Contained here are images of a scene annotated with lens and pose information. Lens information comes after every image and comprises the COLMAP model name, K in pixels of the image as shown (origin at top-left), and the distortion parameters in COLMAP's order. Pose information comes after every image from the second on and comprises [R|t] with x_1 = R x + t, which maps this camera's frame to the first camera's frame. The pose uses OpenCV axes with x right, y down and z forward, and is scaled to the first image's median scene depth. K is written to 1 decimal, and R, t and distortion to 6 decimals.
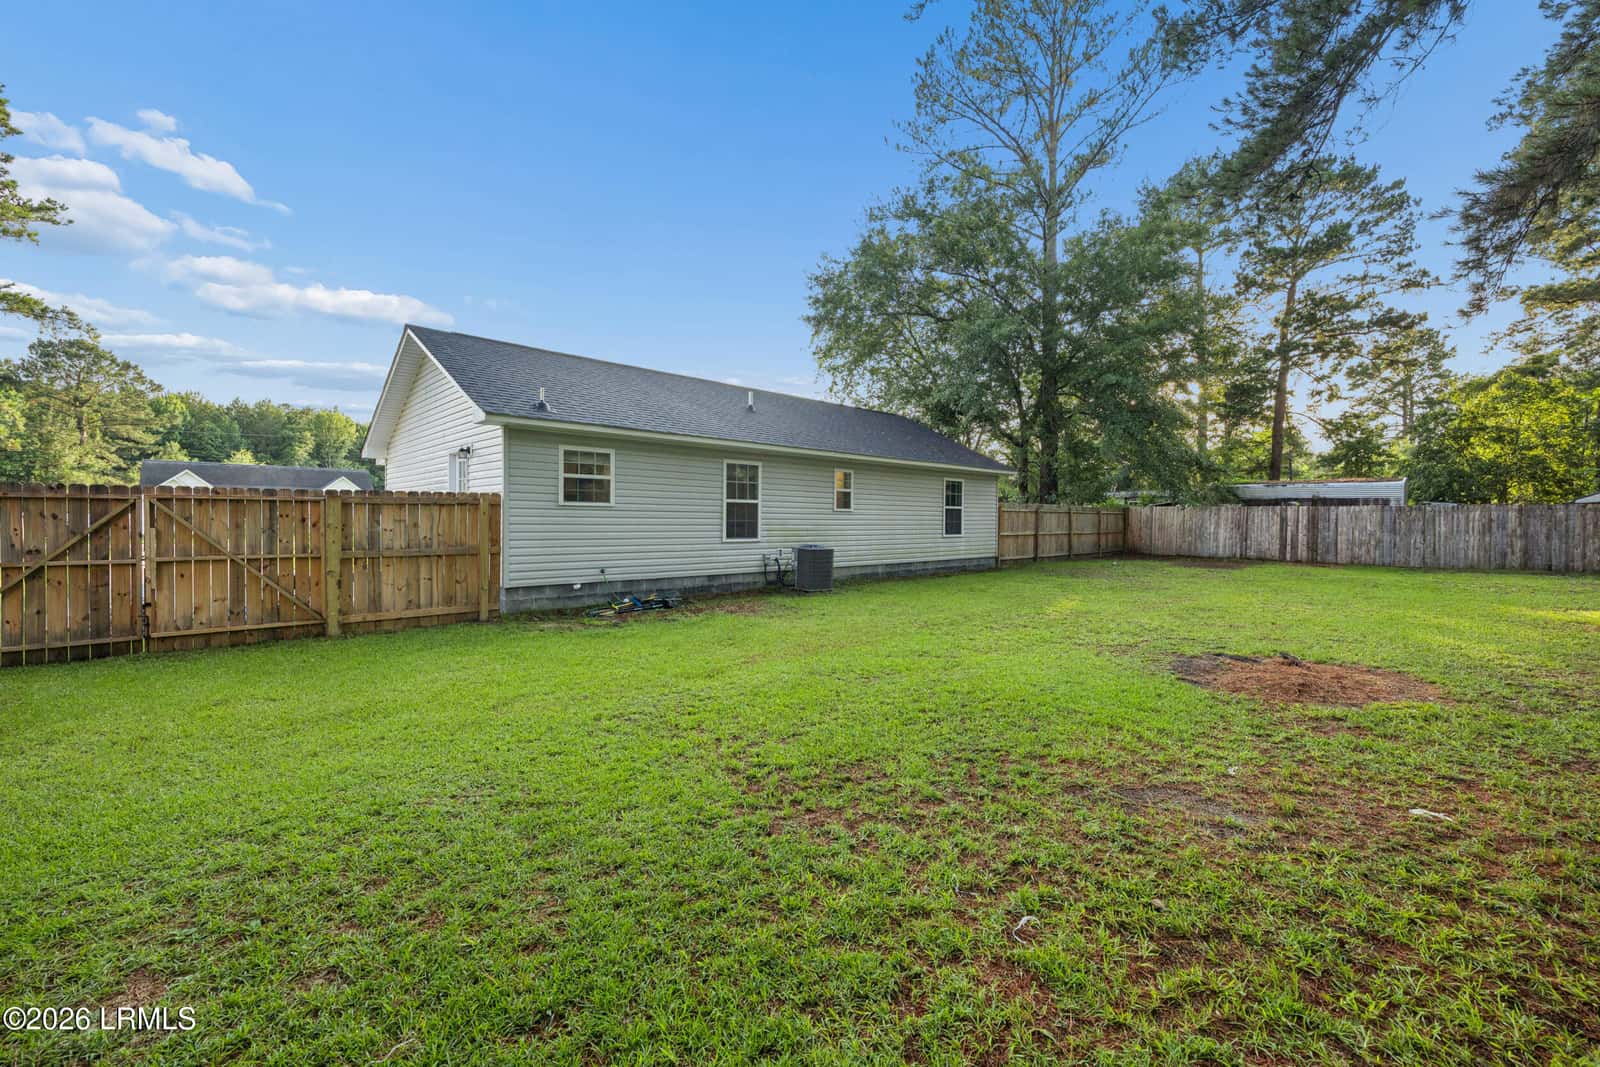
lens RADIAL K [[650.7, 0, 800.0], [0, 650.7, 533.5], [0, 0, 1]] dist [0.001196, 0.000158]
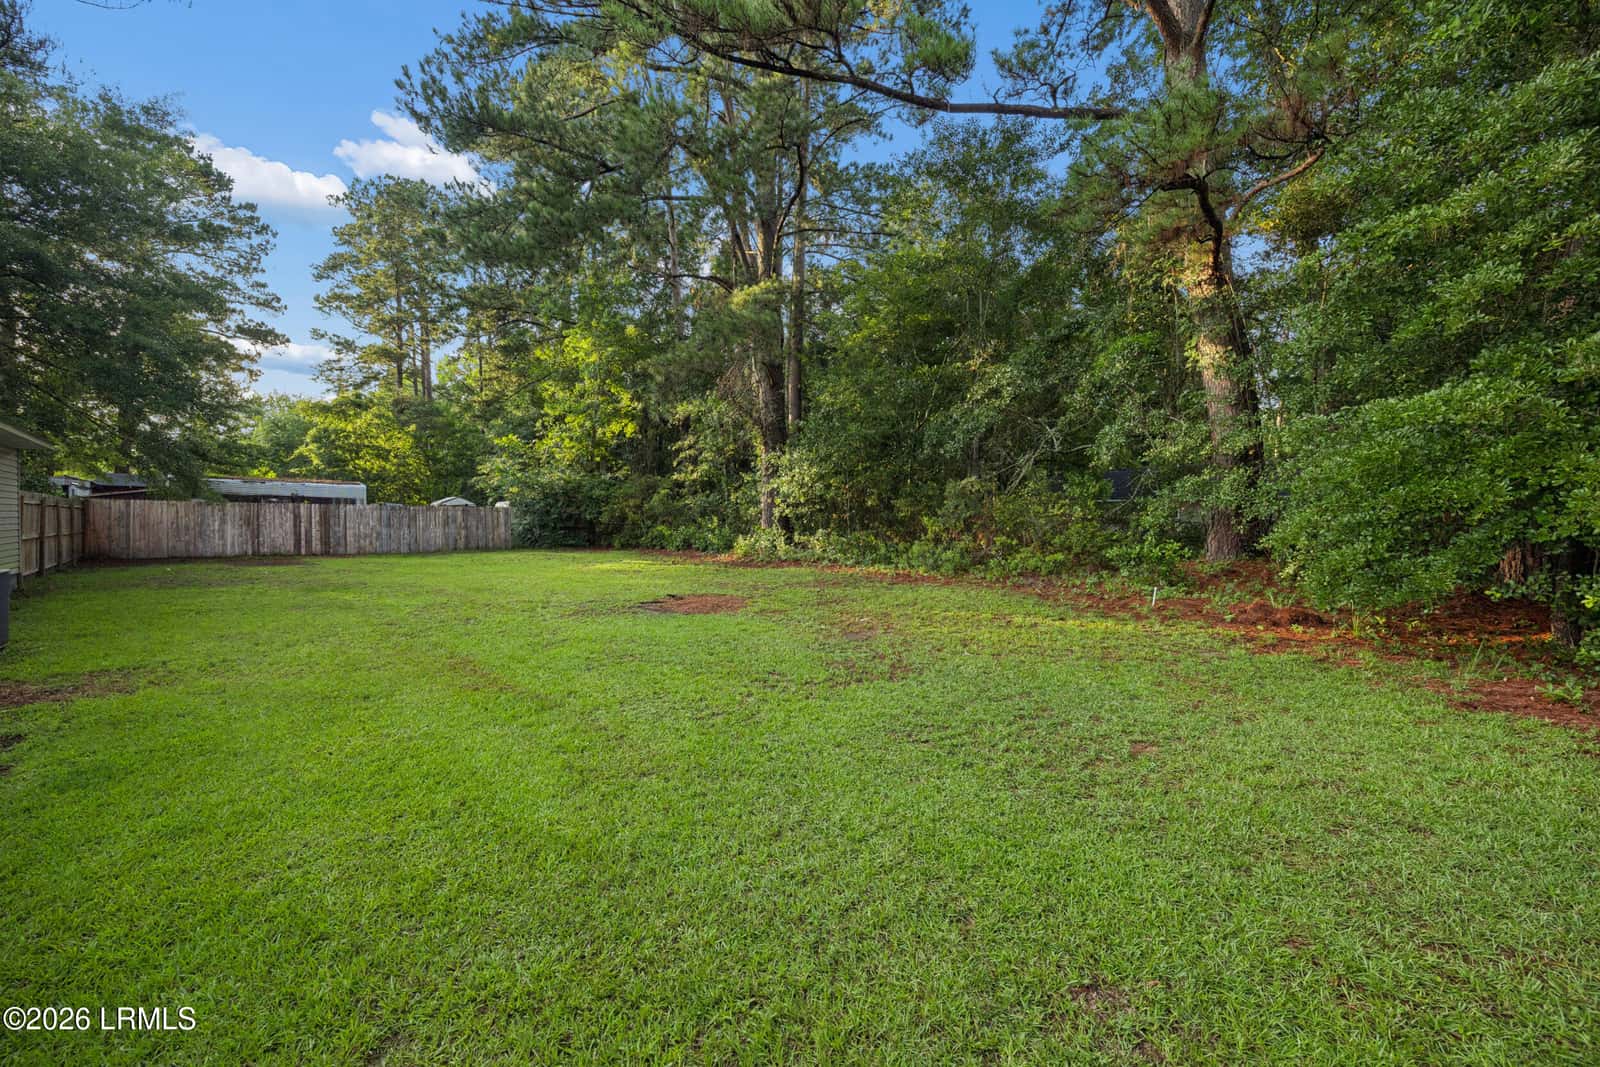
lens RADIAL K [[636.8, 0, 800.0], [0, 636.8, 533.5], [0, 0, 1]] dist [0.000201, -0.000050]
pose [[-0.022465, -0.025707, 0.999417, -0.308852], [0.018617, 0.999485, 0.026127, -0.005113], [-0.999574, 0.019193, -0.021975, 0.208678]]
